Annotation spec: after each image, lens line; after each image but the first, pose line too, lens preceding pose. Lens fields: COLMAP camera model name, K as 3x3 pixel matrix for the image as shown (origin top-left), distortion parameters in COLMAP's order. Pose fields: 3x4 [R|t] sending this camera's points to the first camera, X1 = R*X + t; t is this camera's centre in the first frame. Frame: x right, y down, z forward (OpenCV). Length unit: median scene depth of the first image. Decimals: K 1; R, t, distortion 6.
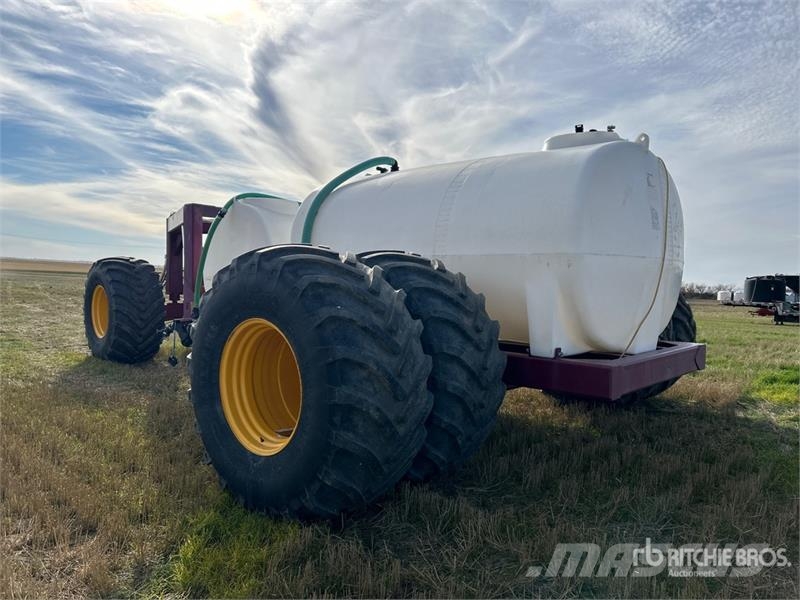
lens RADIAL K [[600.0, 0, 400.0], [0, 600.0, 300.0], [0, 0, 1]] dist [0.062792, -0.078183]
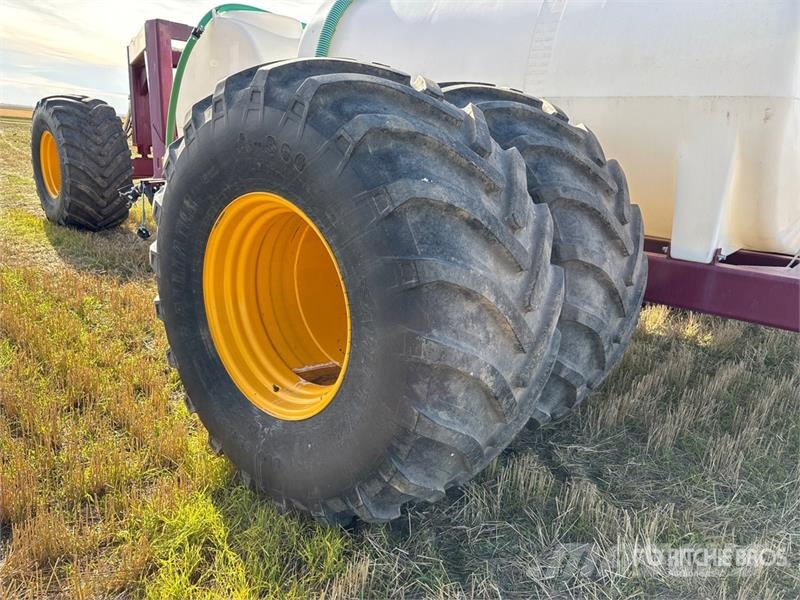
lens RADIAL K [[600.0, 0, 400.0], [0, 600.0, 300.0], [0, 0, 1]] dist [0.062792, -0.078183]
pose [[0.999308, 0.026426, 0.026185, -0.112518], [-0.031604, 0.974364, 0.222748, -0.001947], [-0.019628, -0.223421, 0.974524, 0.387314]]
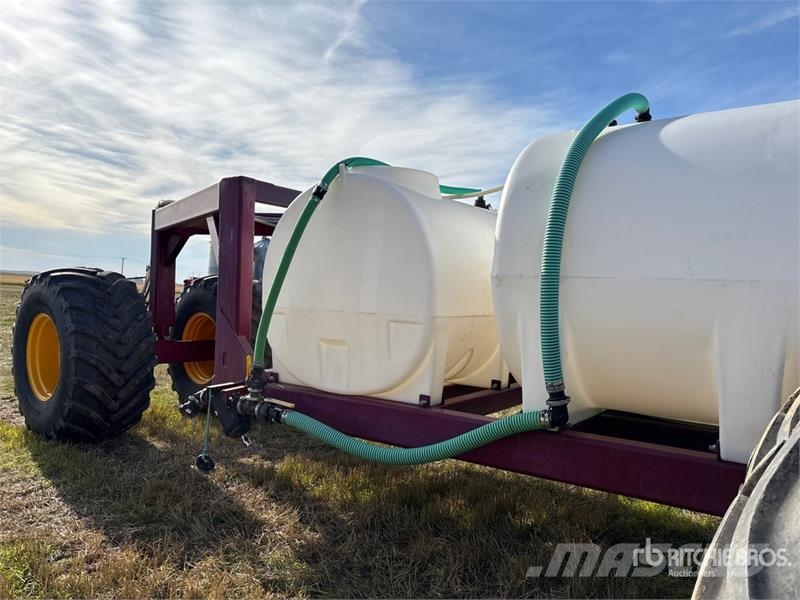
lens RADIAL K [[600.0, 0, 400.0], [0, 600.0, 300.0], [0, 0, 1]] dist [0.062792, -0.078183]
pose [[0.992605, 0.012732, 0.120717, -0.502881], [-0.009899, 0.999662, -0.024038, -0.063080], [-0.120983, 0.022665, 0.992396, 0.825488]]
